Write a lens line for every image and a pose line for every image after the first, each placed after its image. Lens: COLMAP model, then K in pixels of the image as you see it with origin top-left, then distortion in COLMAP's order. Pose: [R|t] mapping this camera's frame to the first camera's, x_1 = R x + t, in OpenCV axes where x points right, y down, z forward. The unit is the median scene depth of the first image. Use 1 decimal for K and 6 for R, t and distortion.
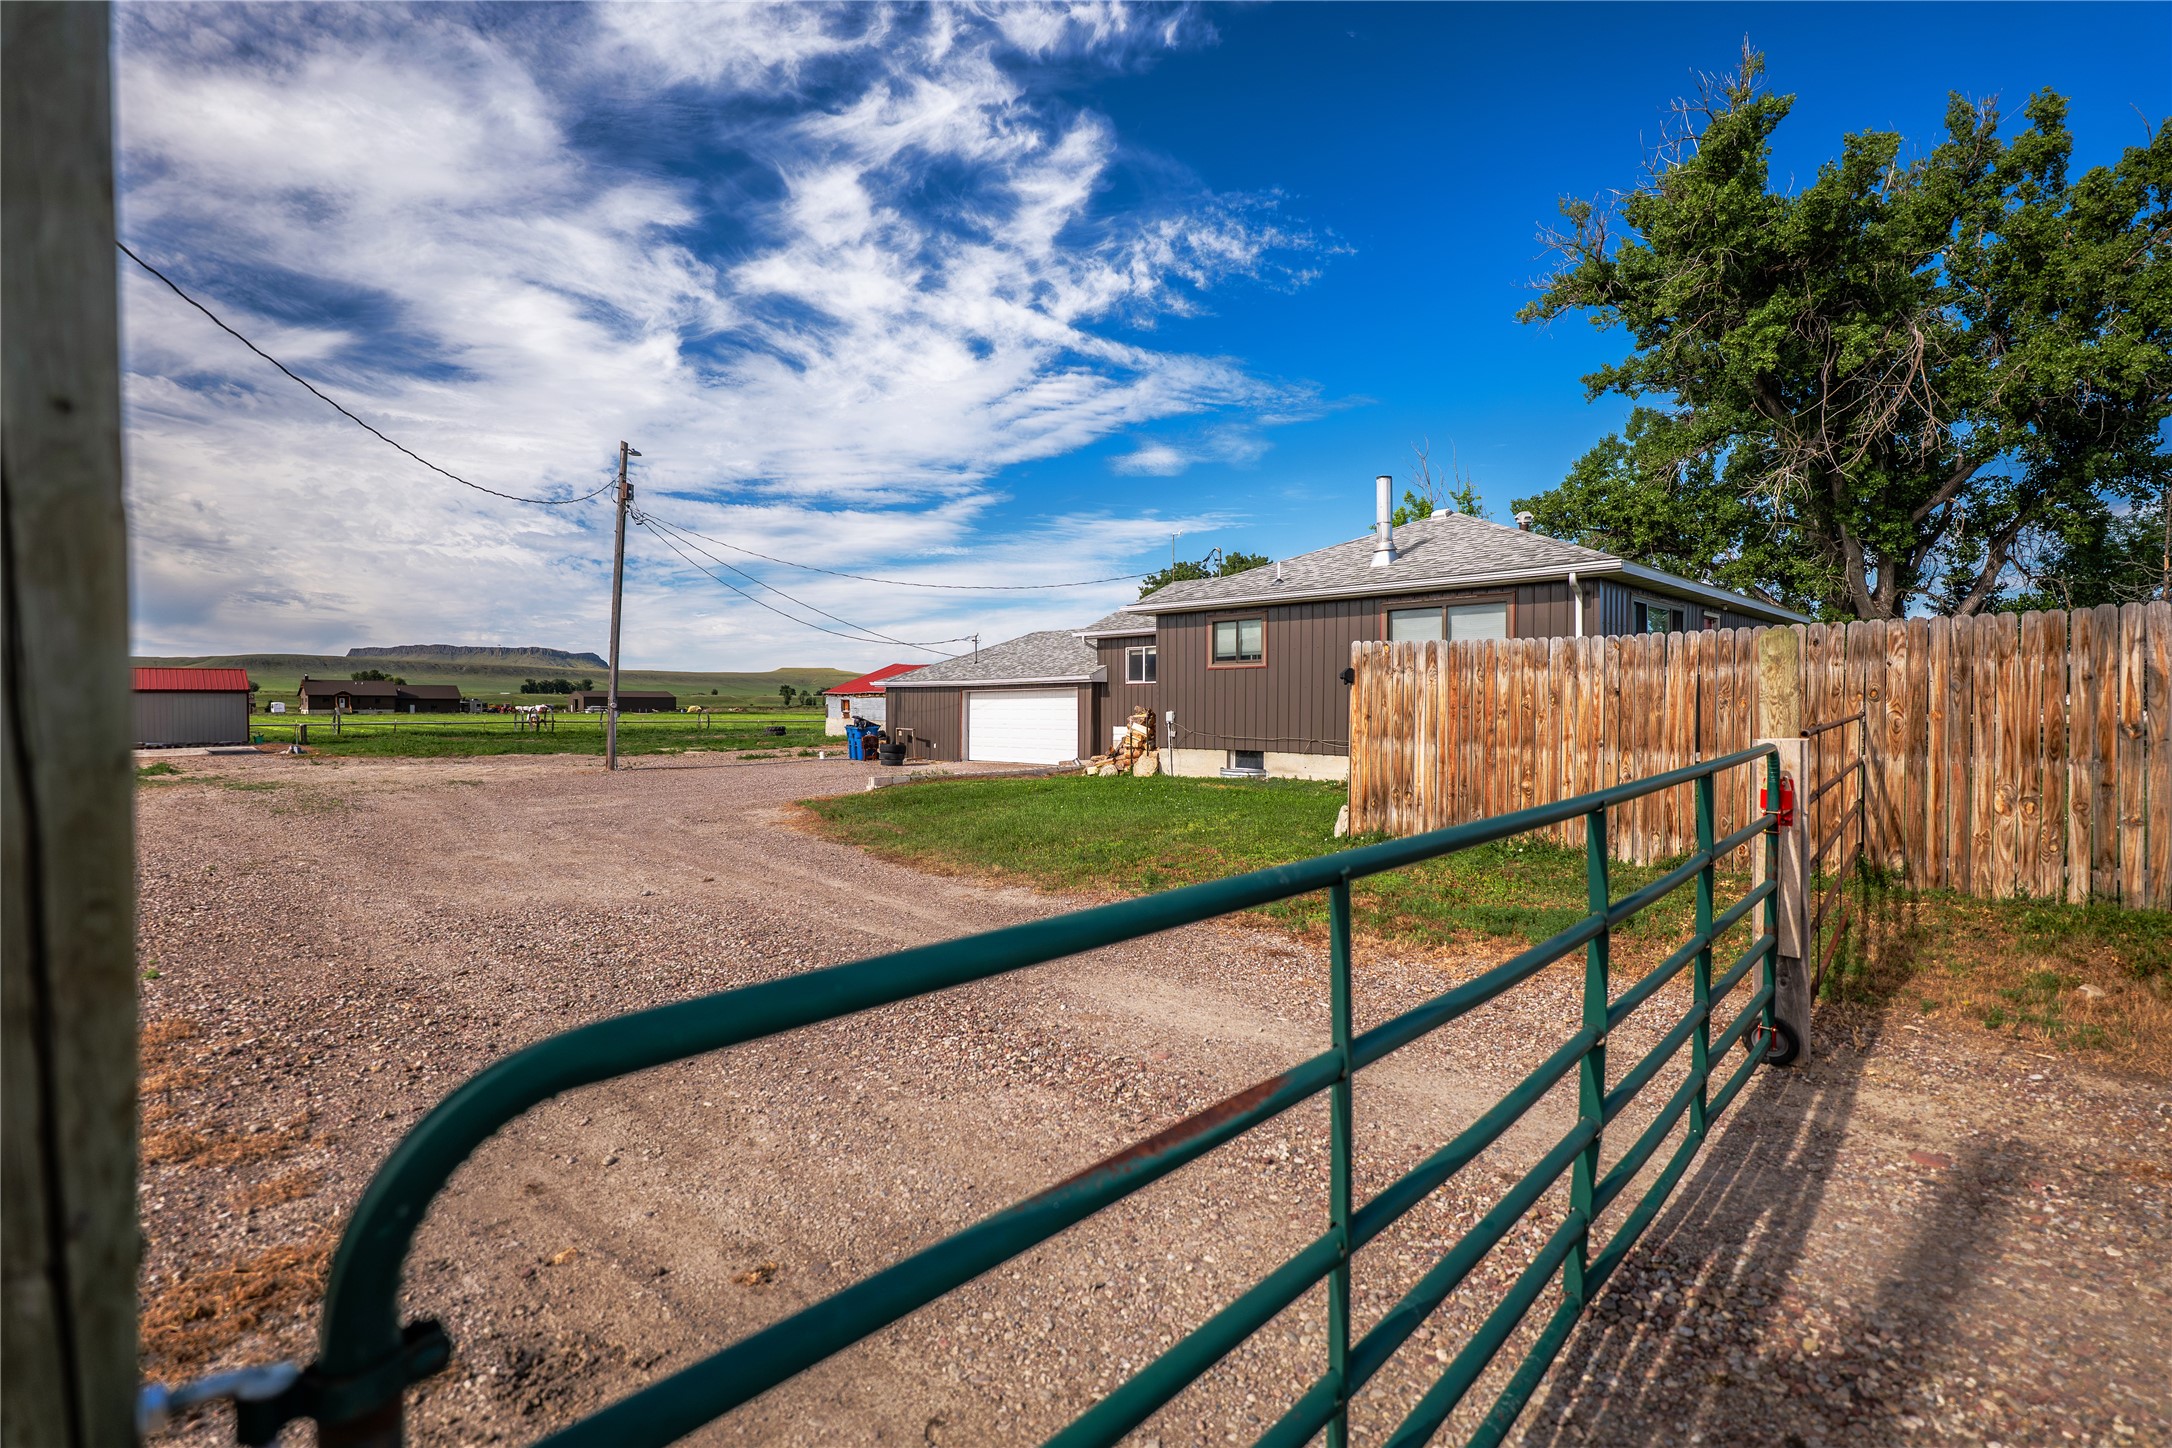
lens RADIAL K [[982.7, 0, 1084.5], [0, 982.7, 722.4], [0, 0, 1]] dist [0.001542, 0.000830]
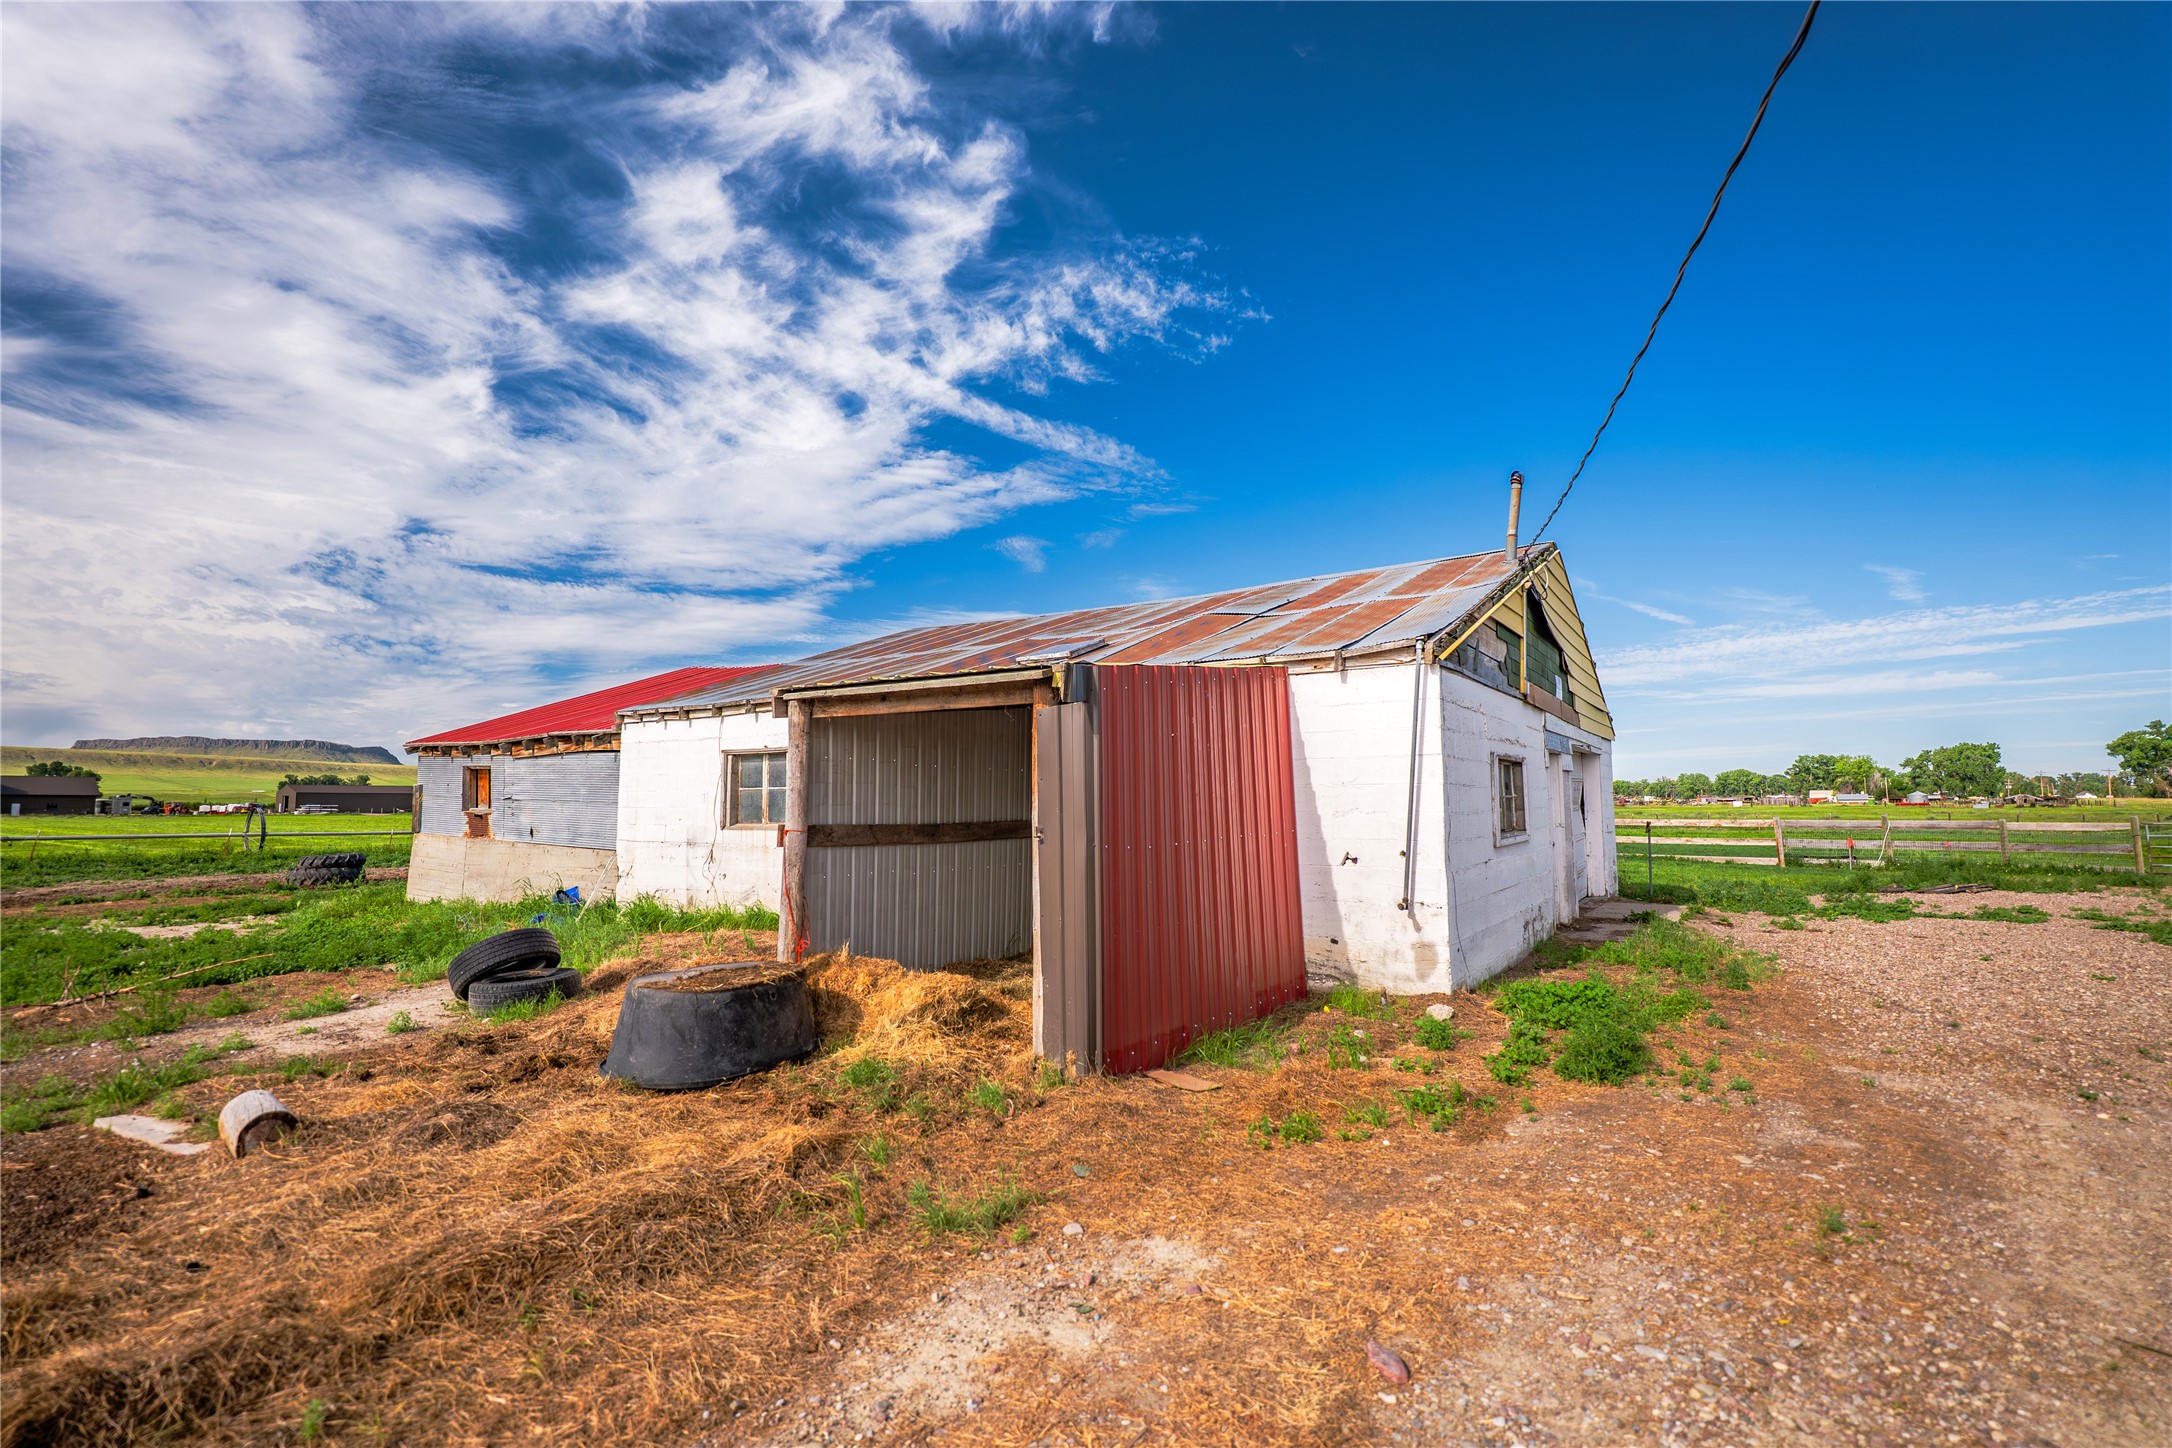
lens RADIAL K [[982.7, 0, 1084.5], [0, 982.7, 722.4], [0, 0, 1]] dist [0.001542, 0.000830]
pose [[0.988040, 0.010783, 0.153818, -0.035363], [0.004662, 0.995007, -0.099699, -0.001431], [-0.154125, 0.099224, 0.983057, 0.131793]]
